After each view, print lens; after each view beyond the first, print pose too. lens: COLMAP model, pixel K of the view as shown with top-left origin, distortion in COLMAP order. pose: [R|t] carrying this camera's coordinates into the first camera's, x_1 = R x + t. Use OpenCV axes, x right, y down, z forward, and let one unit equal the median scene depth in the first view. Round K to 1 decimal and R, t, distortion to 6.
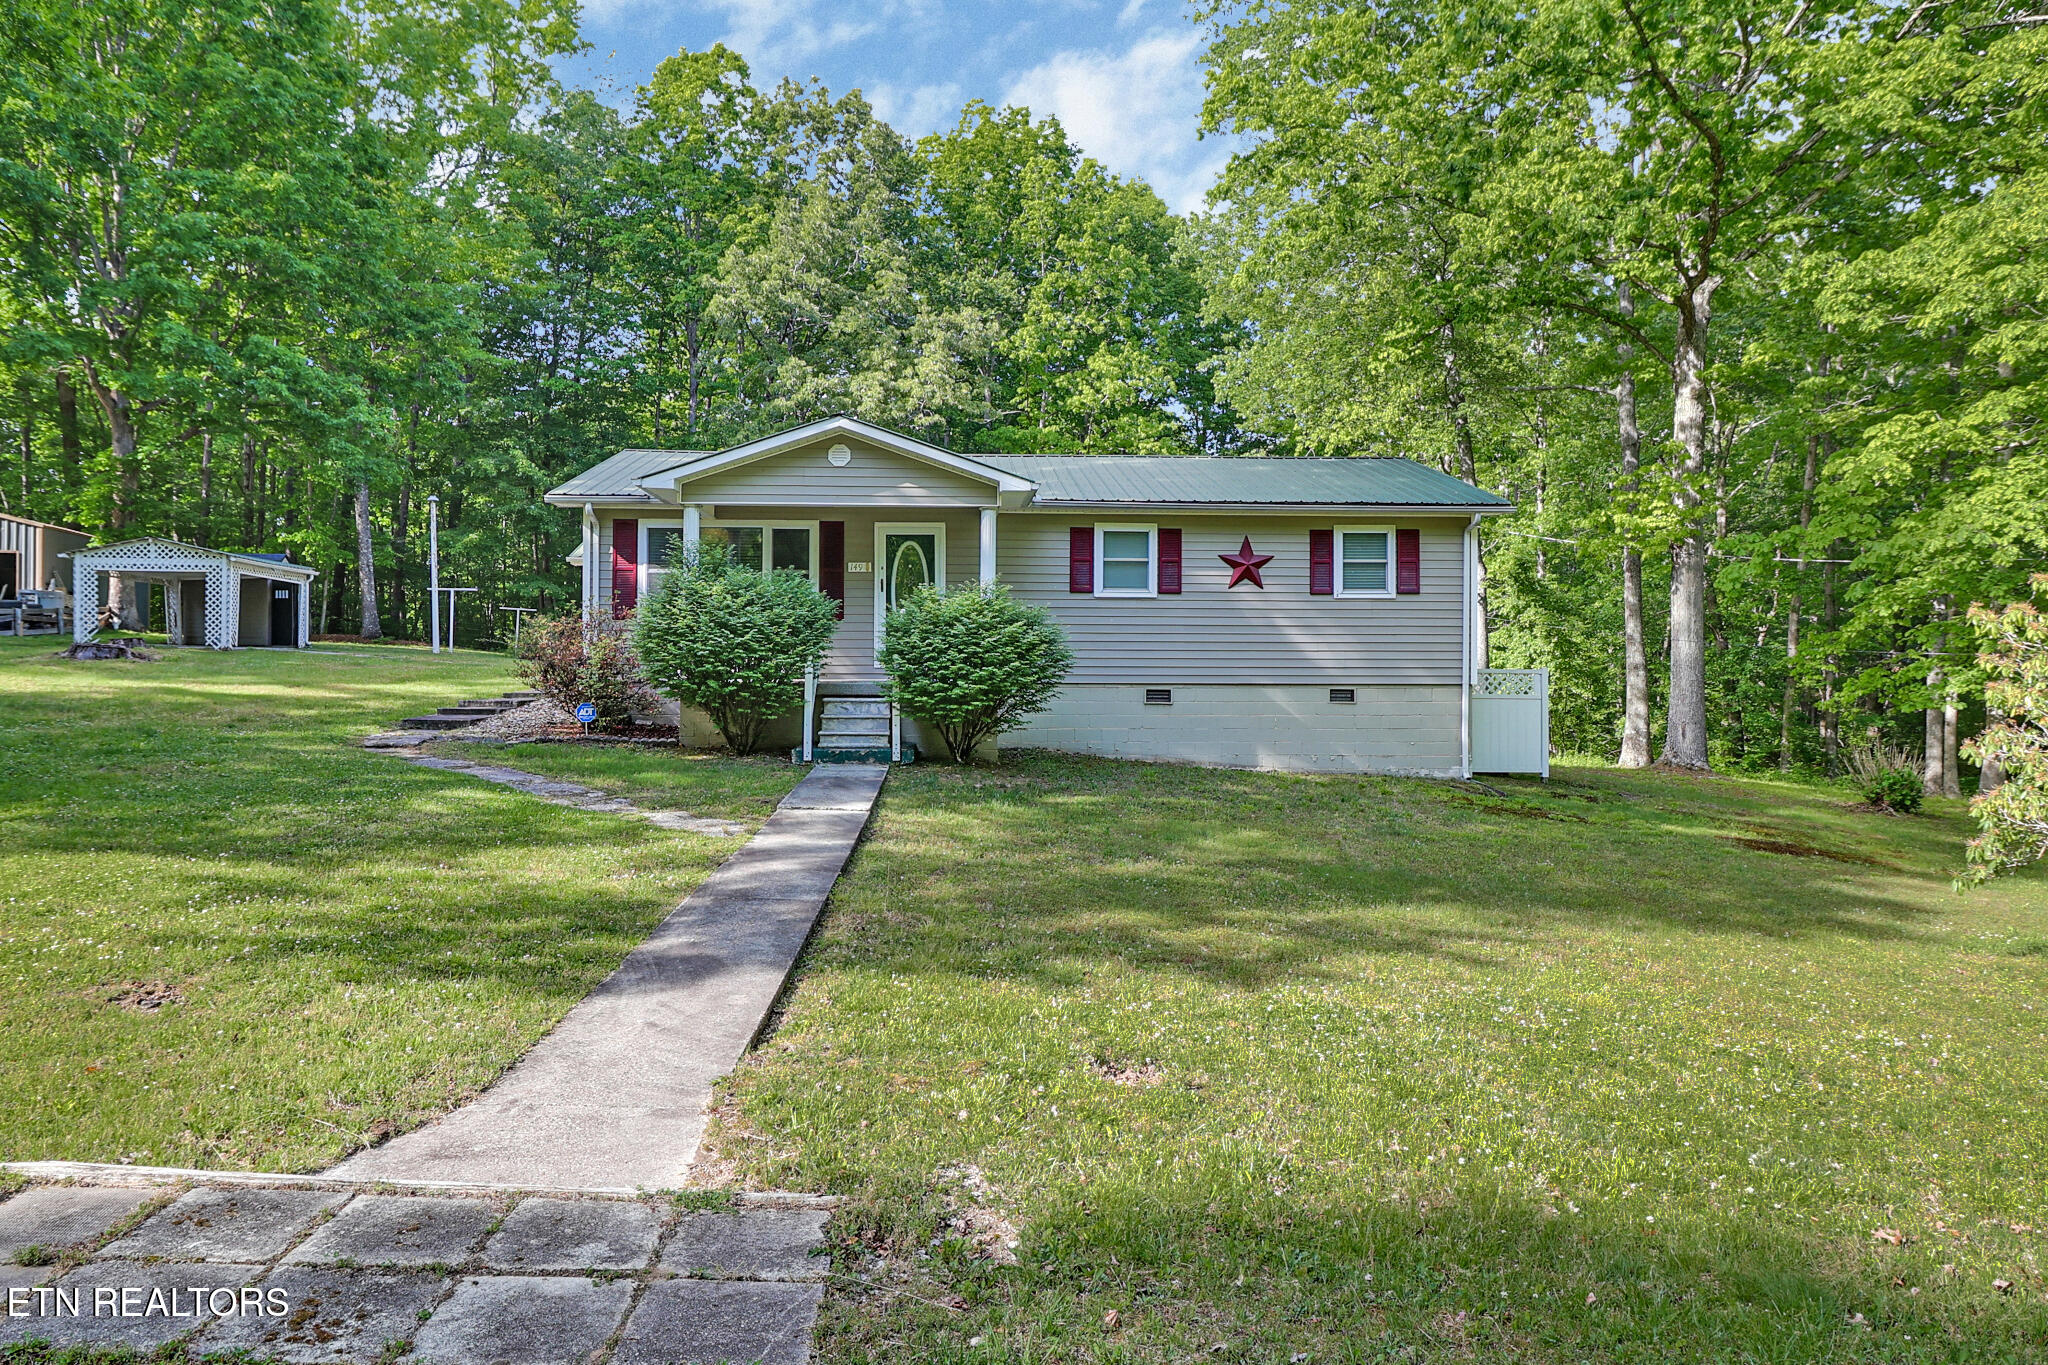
lens RADIAL K [[1290.8, 0, 1029.9], [0, 1290.8, 679.8], [0, 0, 1]] dist [-0.000085, -0.001629]
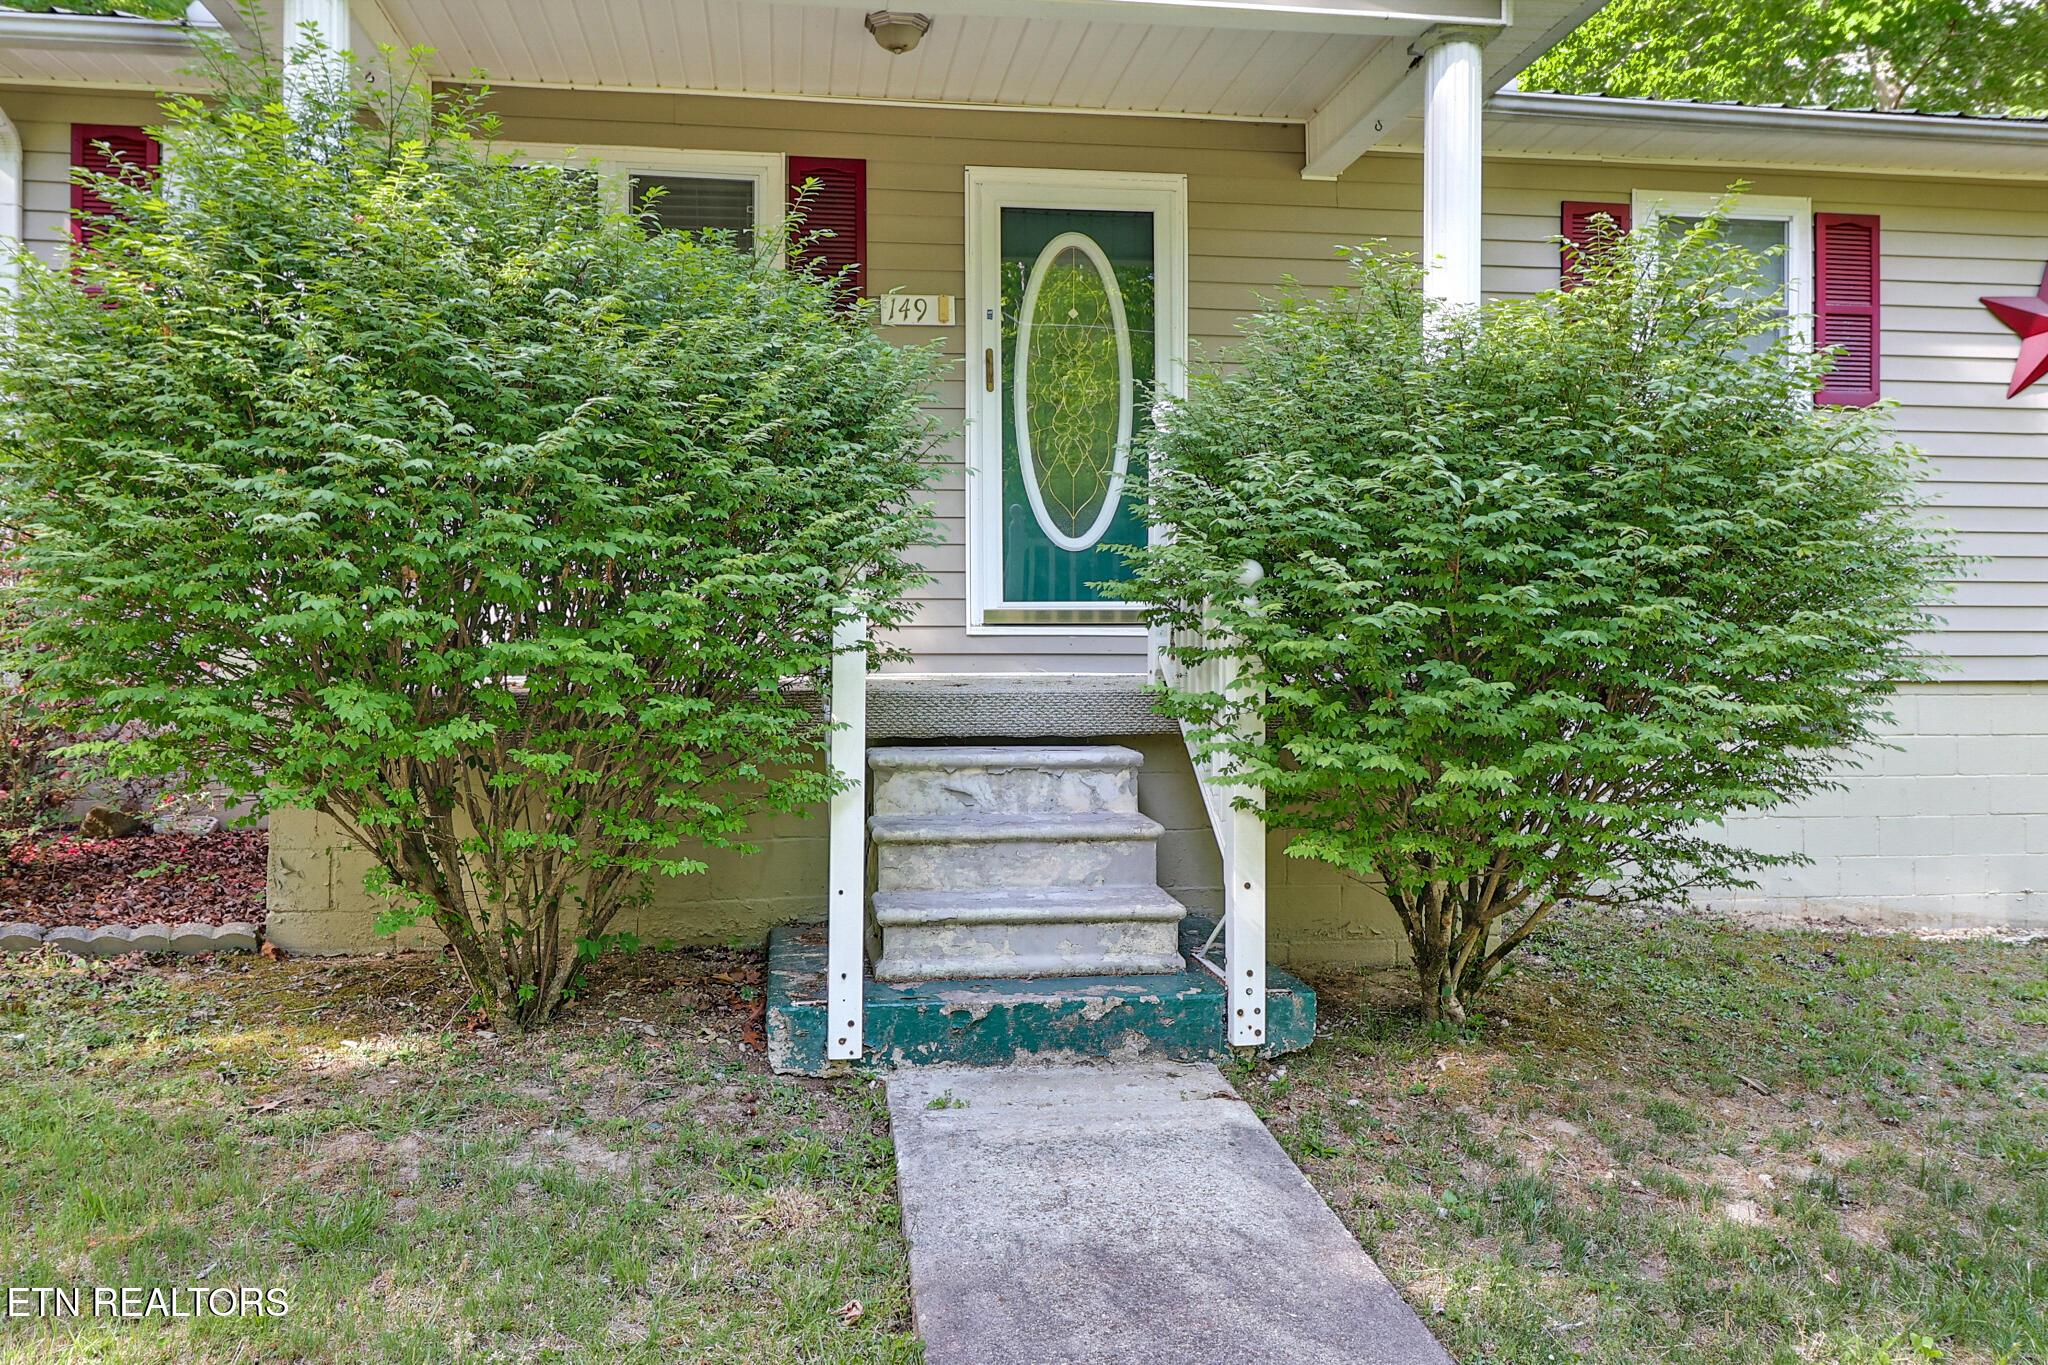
lens RADIAL K [[1620.2, 0, 1024.5], [0, 1620.2, 687.0], [0, 0, 1]] dist [-0.007901, -0.004018]
pose [[0.997195, -0.006906, 0.074529, -0.097529], [0.006119, 0.999923, 0.010785, -0.000887], [-0.074597, -0.010299, 0.997161, 0.439831]]
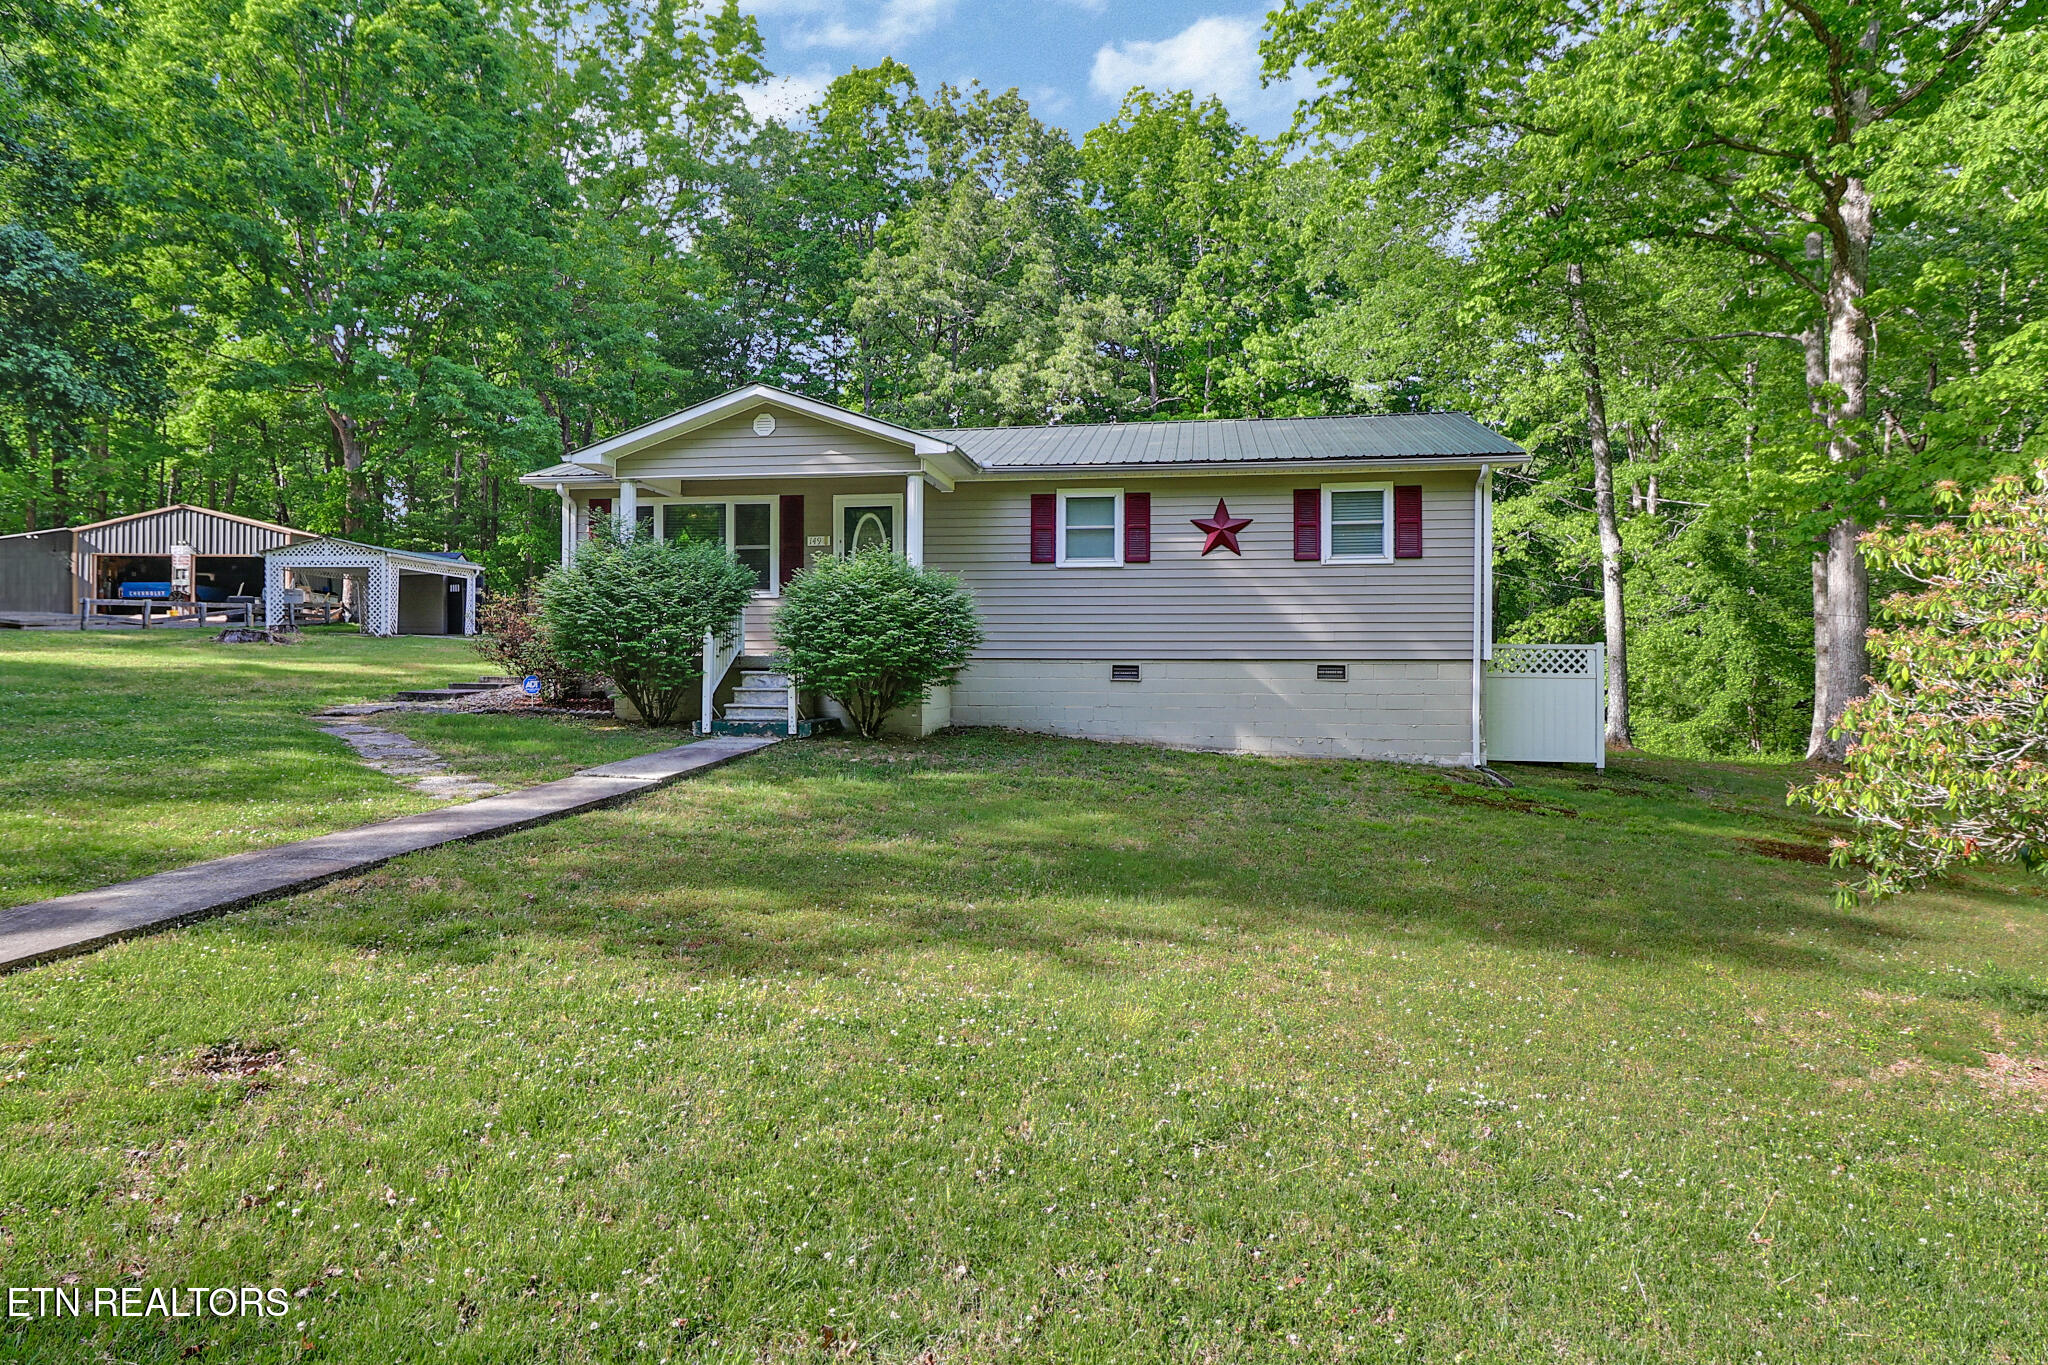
lens RADIAL K [[1249.5, 0, 1010.4], [0, 1249.5, 678.9], [0, 0, 1]] dist [0.006077, -0.009934]
pose [[0.975449, 0.001692, -0.220219, 0.159498], [-0.001172, 0.999996, 0.002495, 0.011261], [0.220223, -0.002175, 0.975447, 0.071136]]
